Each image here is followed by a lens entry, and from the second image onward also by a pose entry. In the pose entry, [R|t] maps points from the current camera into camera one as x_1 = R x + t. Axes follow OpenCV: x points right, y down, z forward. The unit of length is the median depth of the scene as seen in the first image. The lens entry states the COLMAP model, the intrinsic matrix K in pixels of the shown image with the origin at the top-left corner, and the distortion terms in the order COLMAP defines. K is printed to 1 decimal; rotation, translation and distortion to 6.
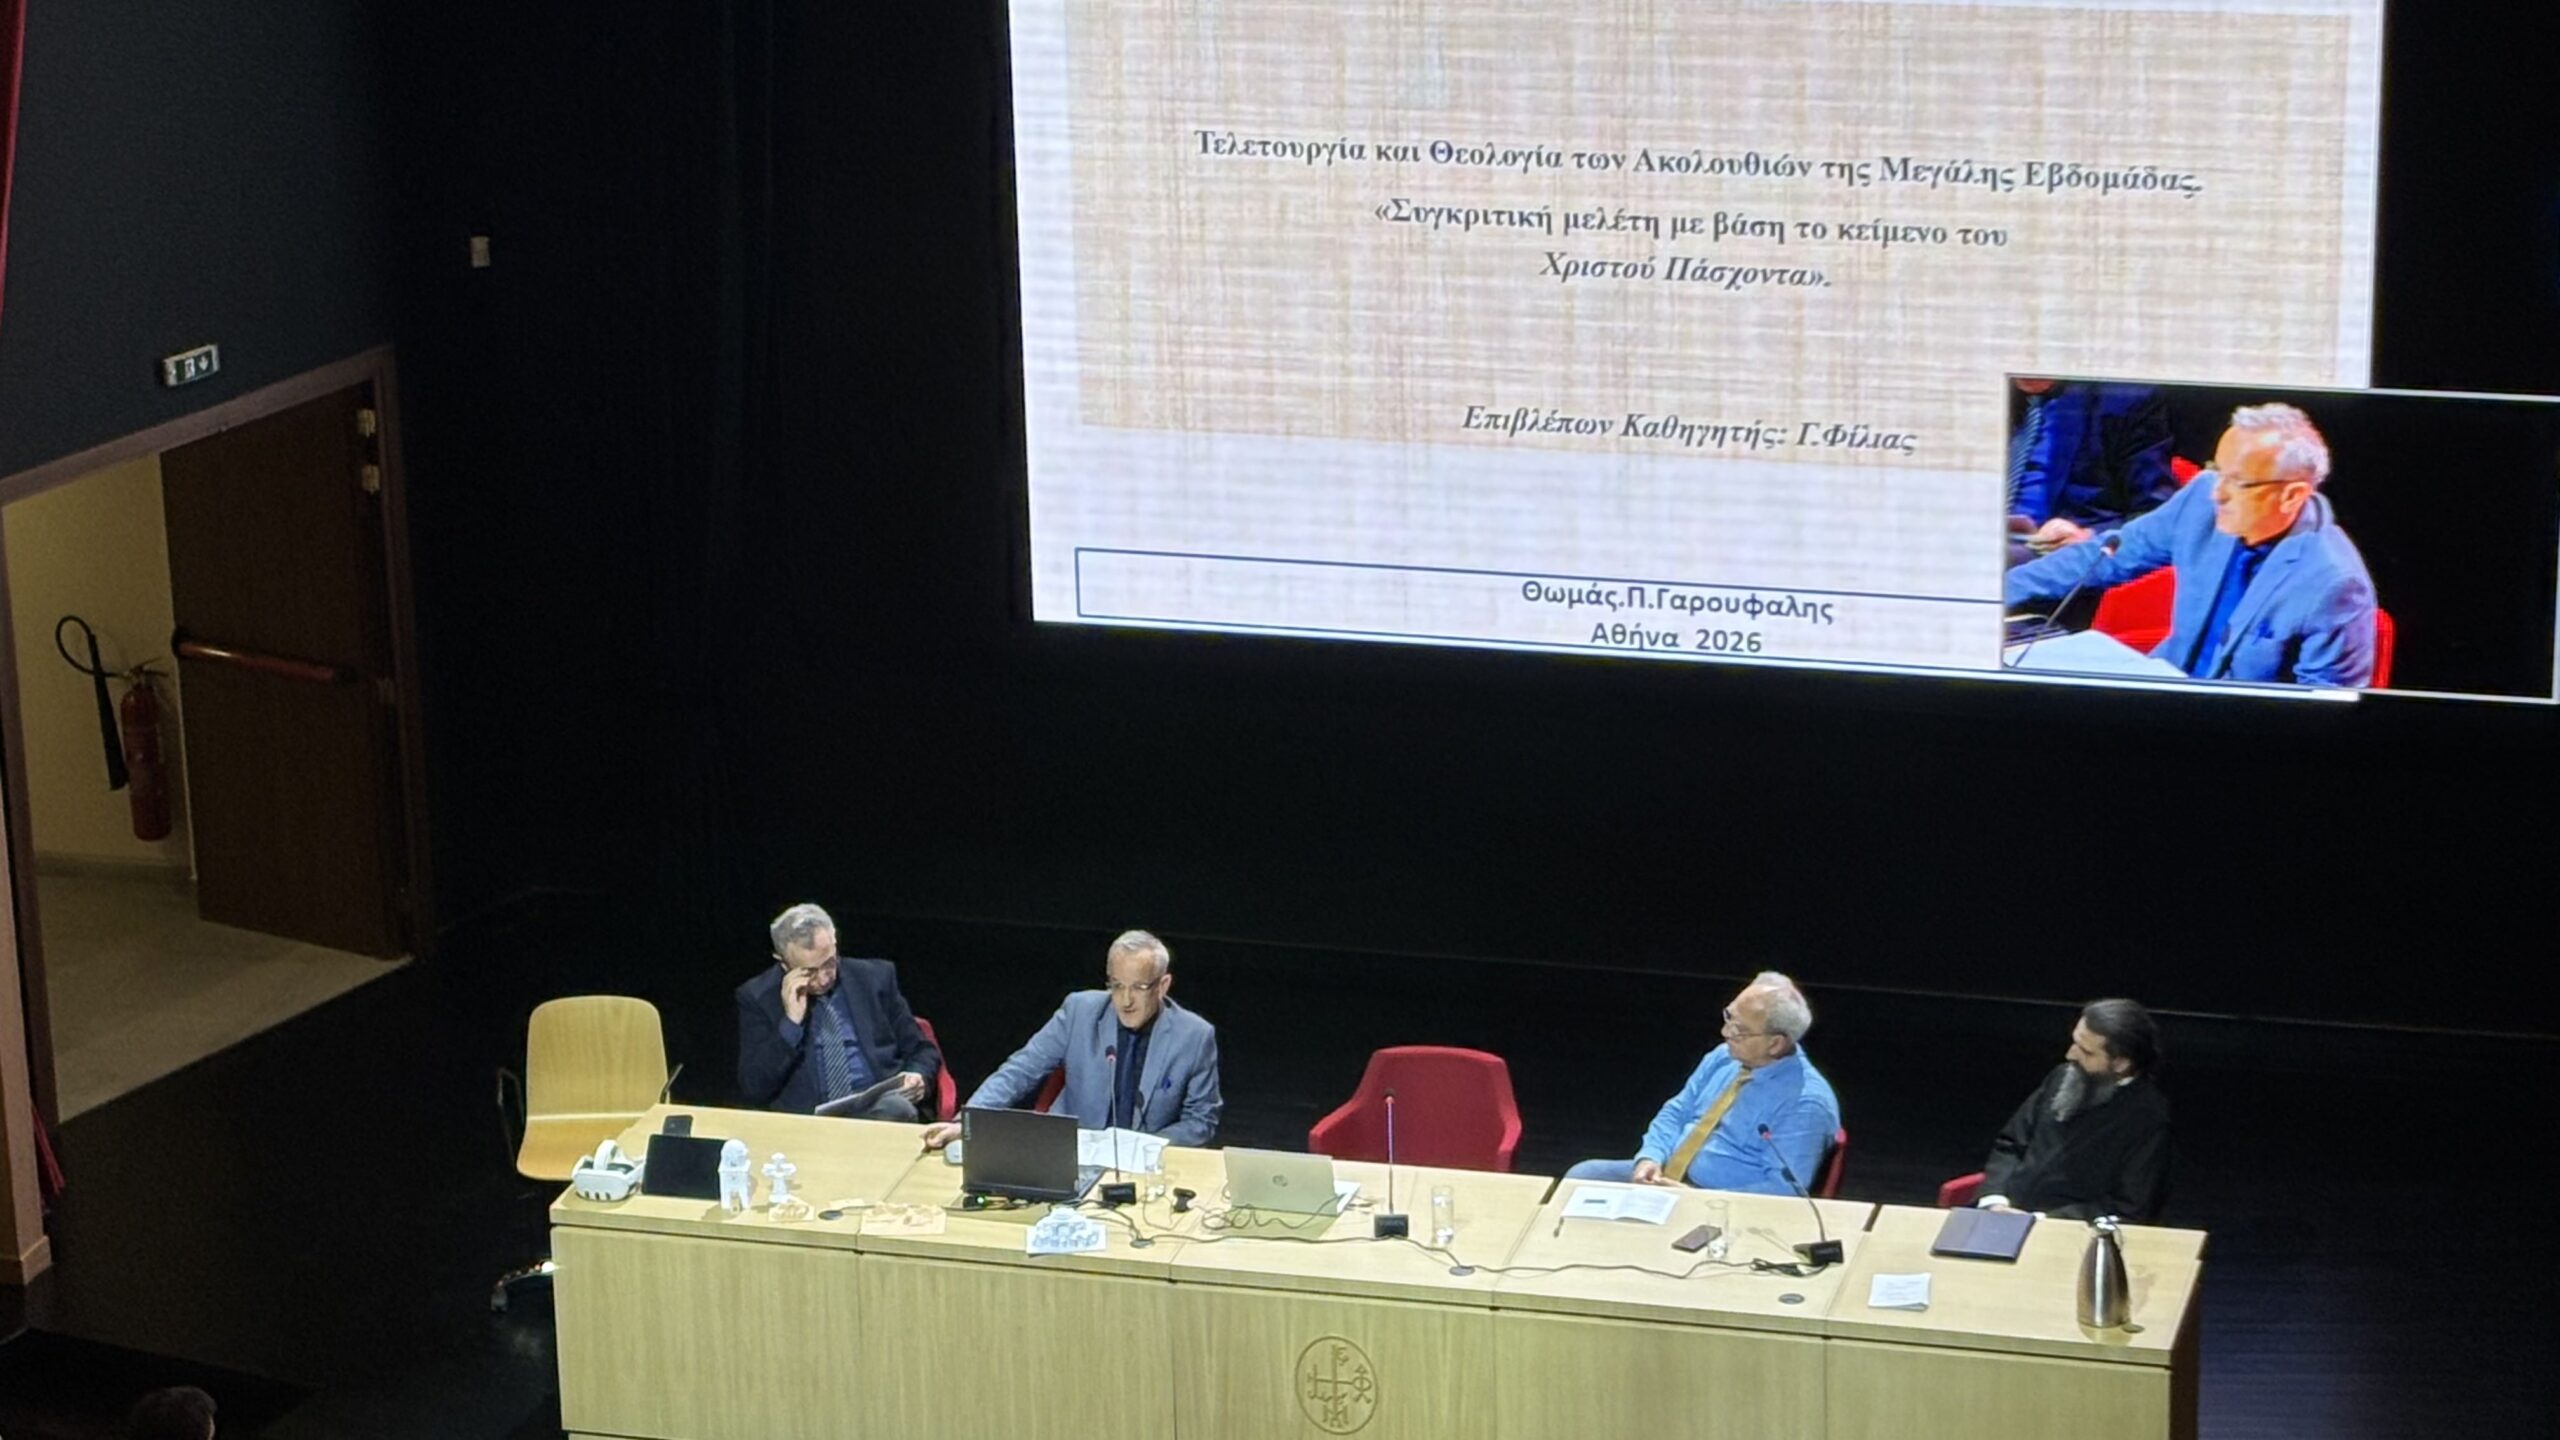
lens RADIAL K [[6271.3, 0, 1289.9], [0, 6271.3, 730.0], [0, 0, 1]] dist [0.325605, 0.000000]
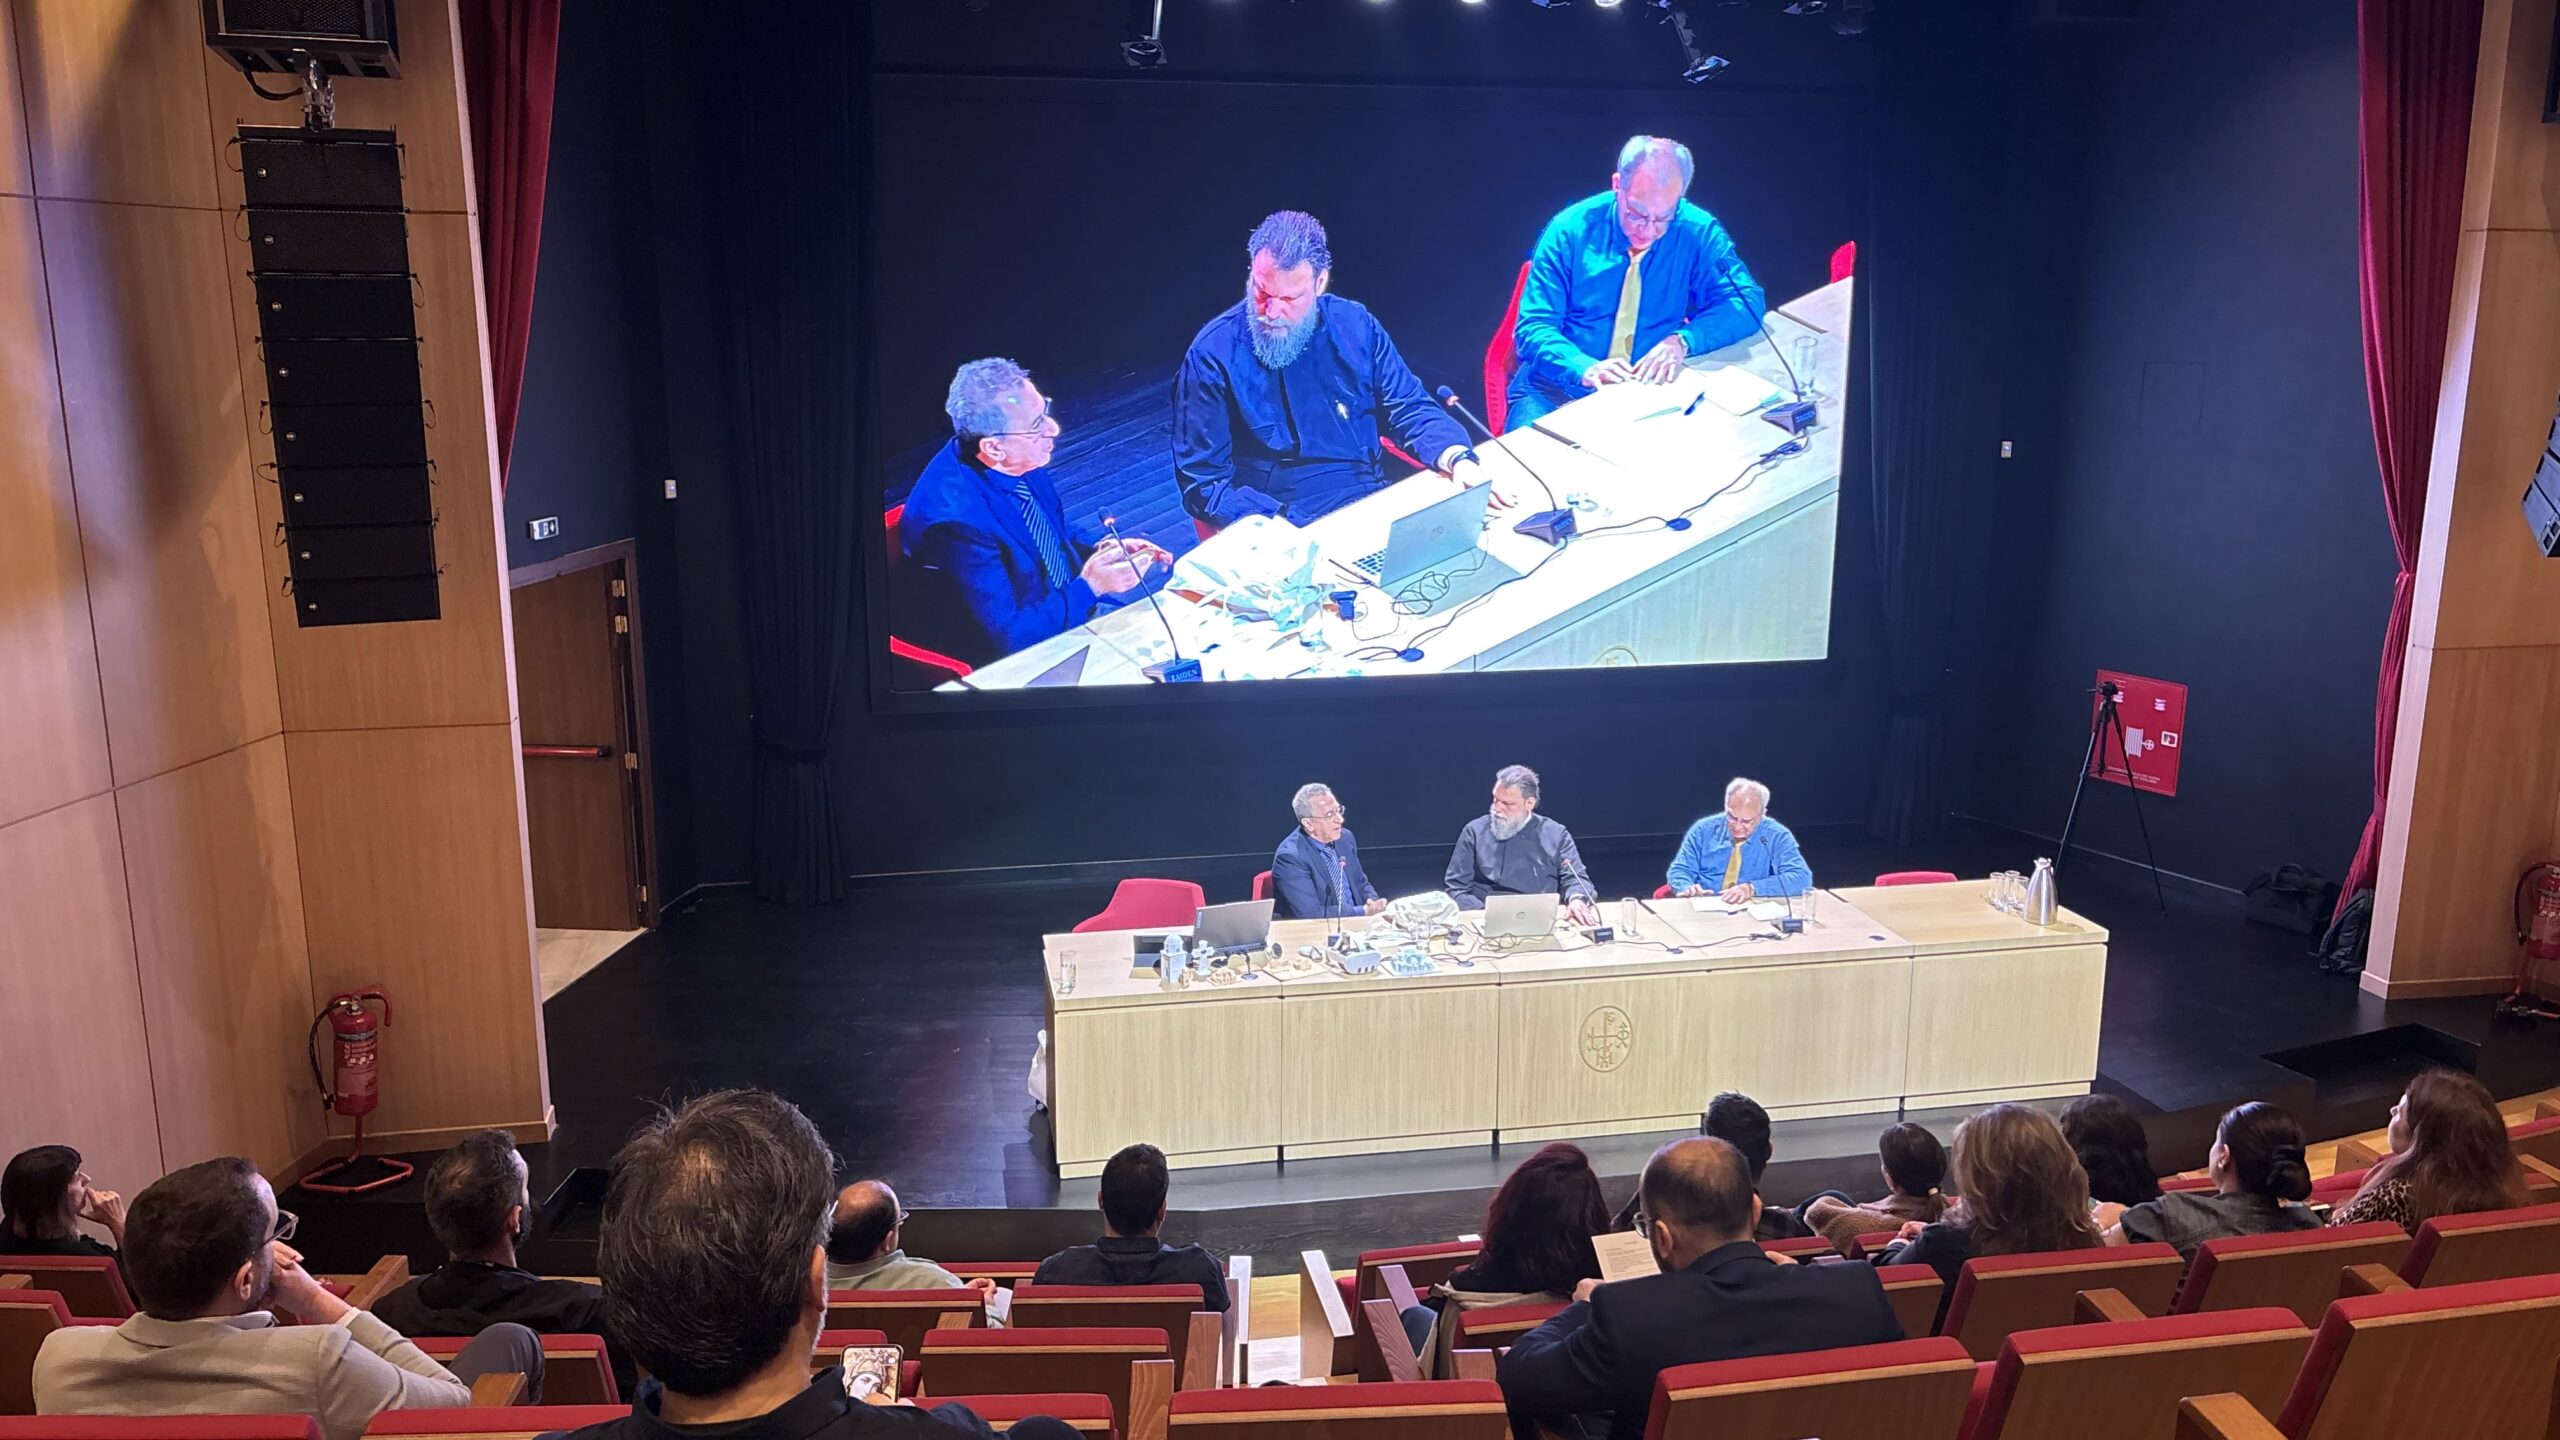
lens RADIAL K [[1955.1, 0, 1264.9], [0, 1955.1, 720.5], [0, 0, 1]] dist [0.053420, 0.004926]
pose [[0.908687, -0.076755, 0.410362, -0.247543], [0.123462, 0.988393, -0.088518, 0.059389], [-0.398805, 0.131099, 0.907616, 0.586648]]
